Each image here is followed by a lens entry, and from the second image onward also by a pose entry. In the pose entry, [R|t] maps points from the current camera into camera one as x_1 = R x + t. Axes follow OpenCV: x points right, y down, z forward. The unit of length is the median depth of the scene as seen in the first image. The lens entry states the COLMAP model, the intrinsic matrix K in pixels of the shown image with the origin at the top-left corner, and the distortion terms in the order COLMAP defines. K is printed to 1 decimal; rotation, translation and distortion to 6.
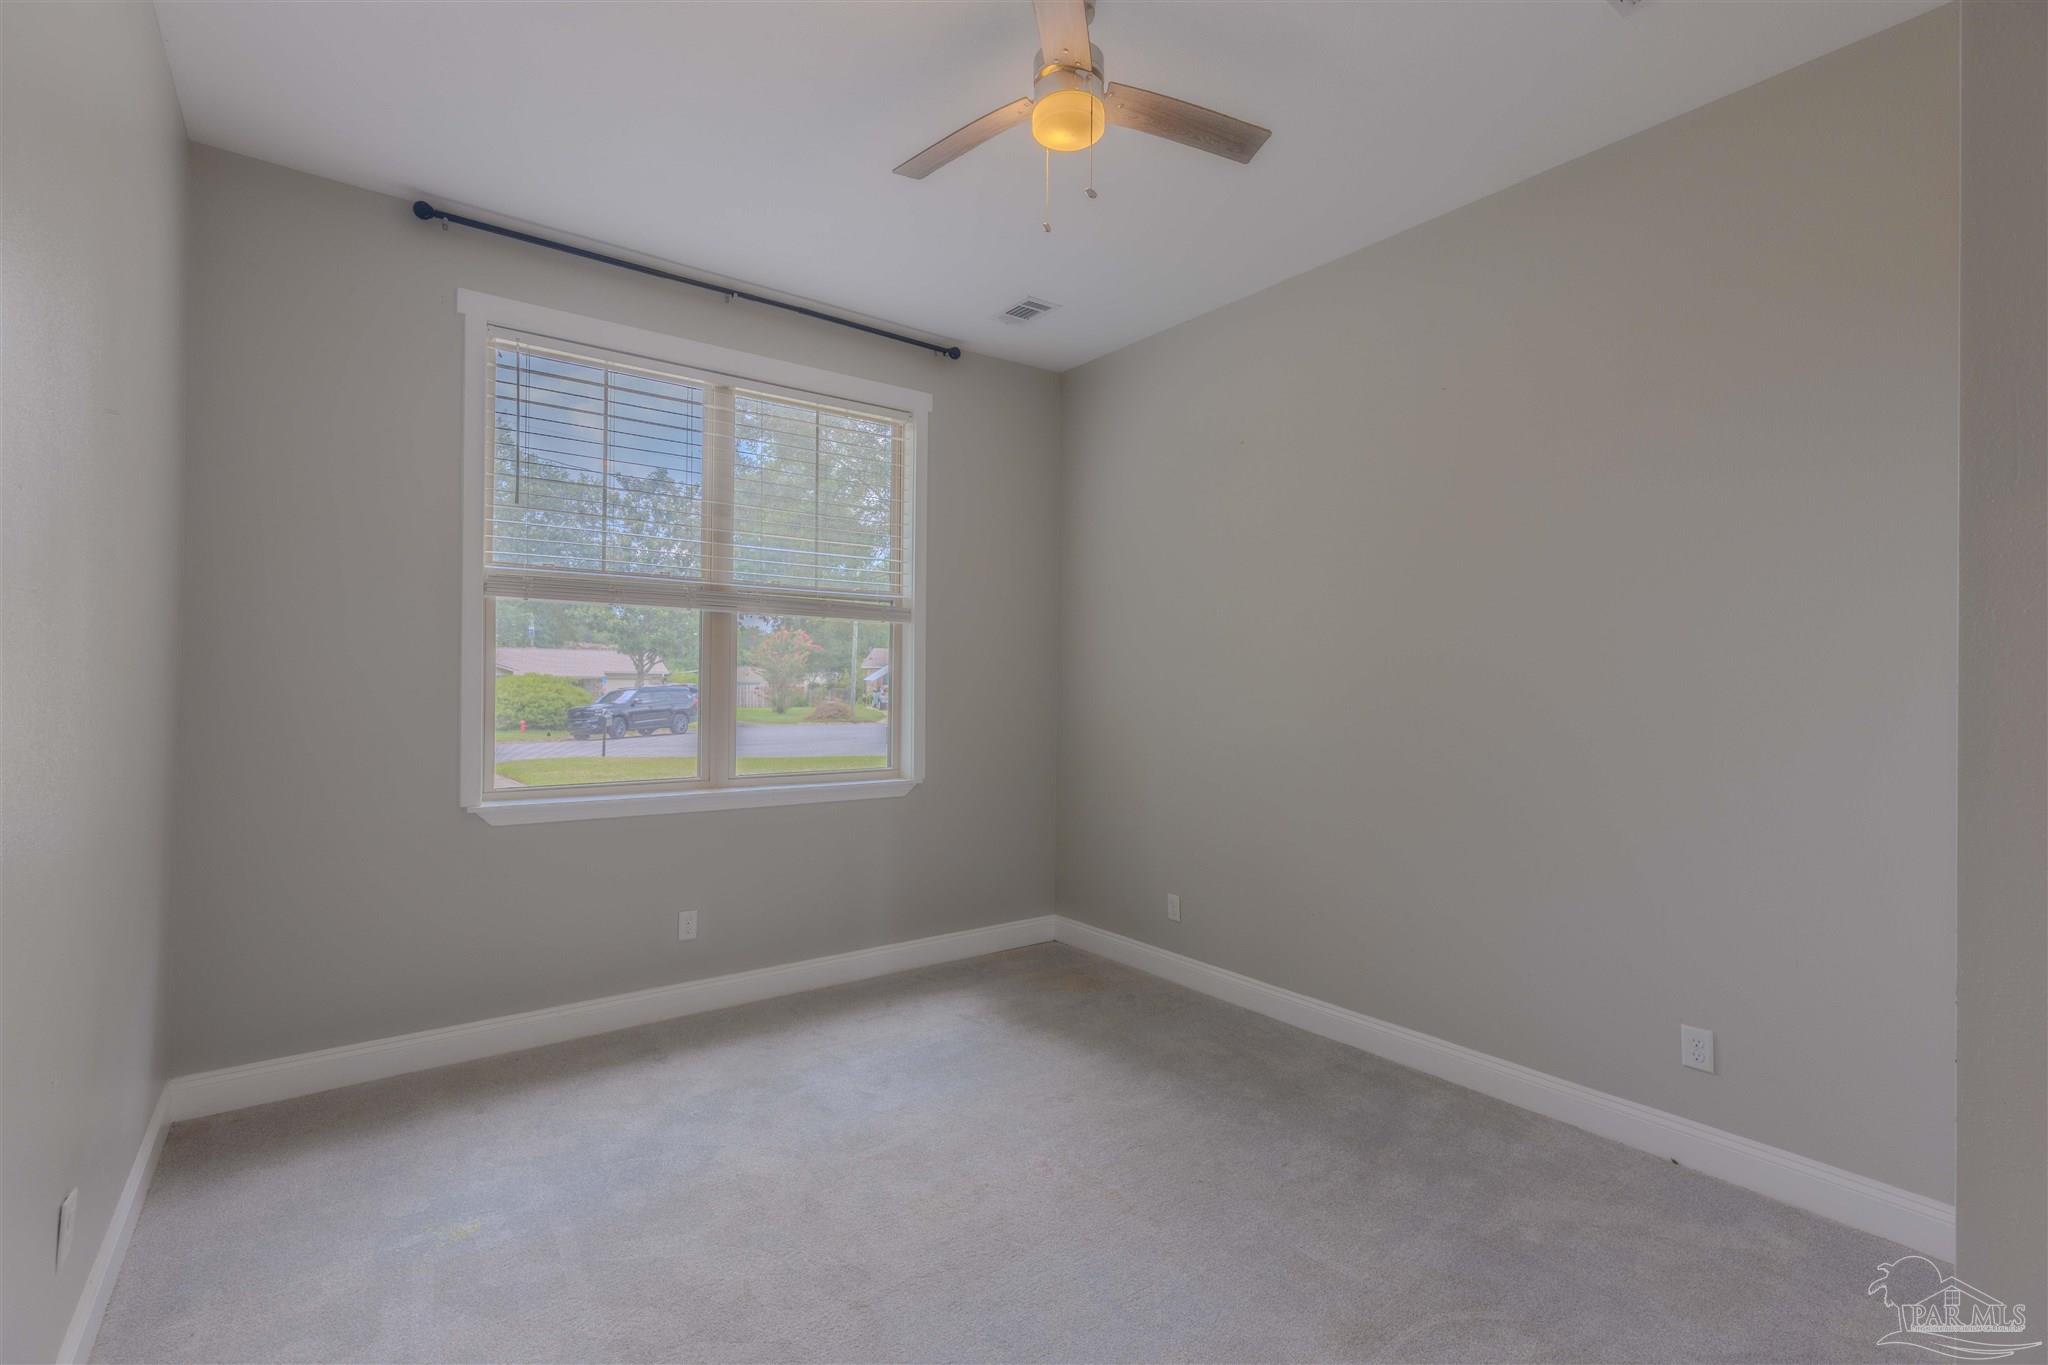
lens RADIAL K [[916.2, 0, 1028.0], [0, 916.2, 681.9], [0, 0, 1]] dist [0.006469, -0.000491]
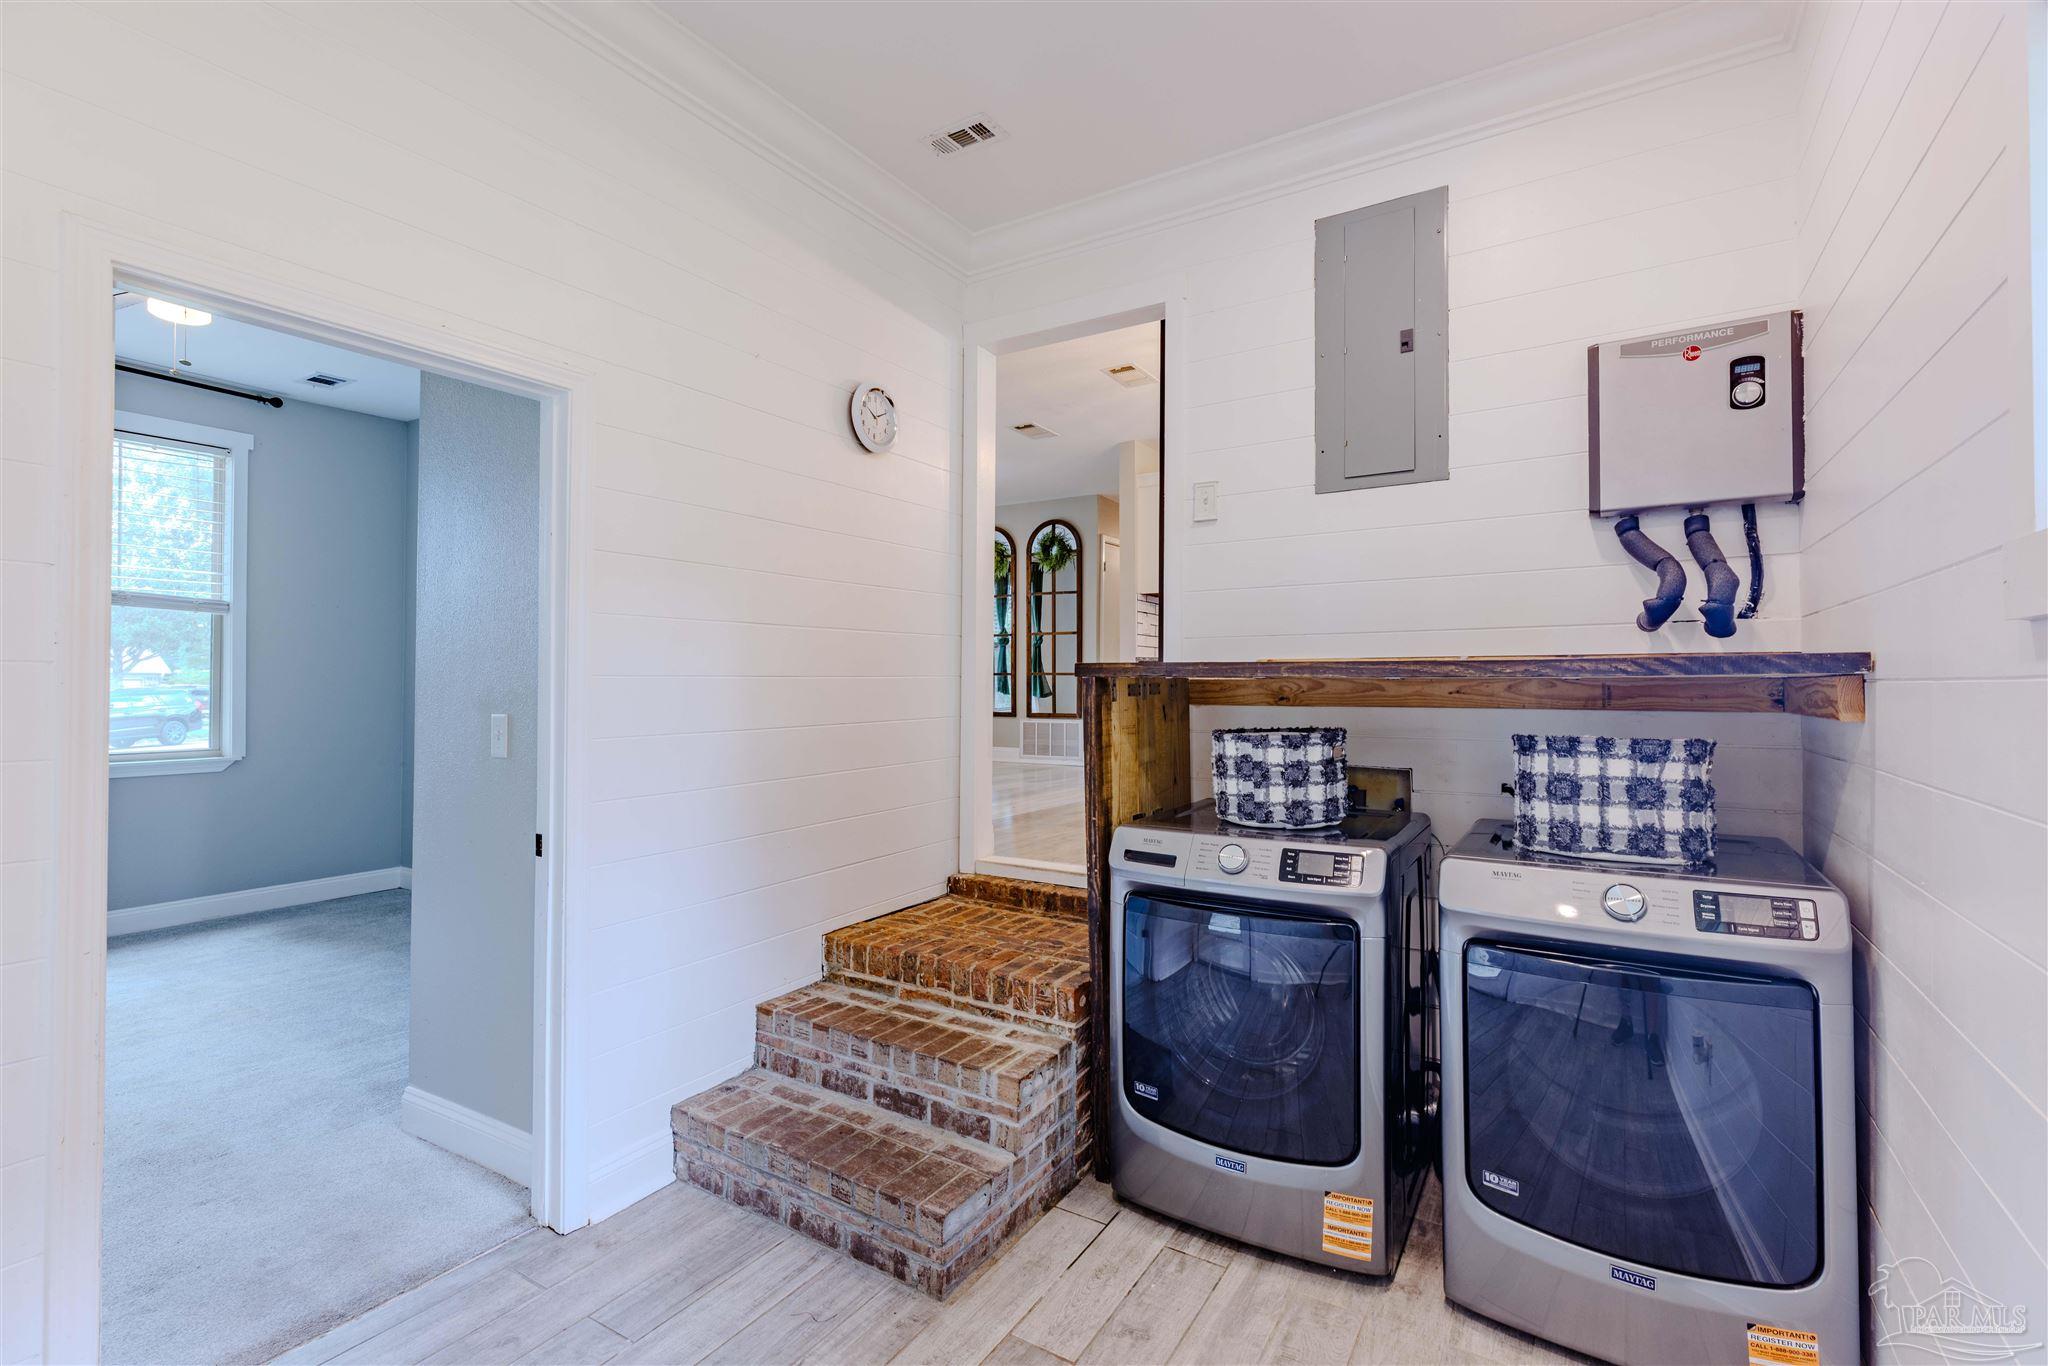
lens RADIAL K [[916.2, 0, 1026.4], [0, 916.2, 683.9], [0, 0, 1]] dist [0.006469, -0.000491]
pose [[0.935548, -0.006229, 0.353143, 0.414987], [0.004858, 0.999977, 0.004767, 0.009386], [-0.353165, -0.002744, 0.935557, -0.480481]]
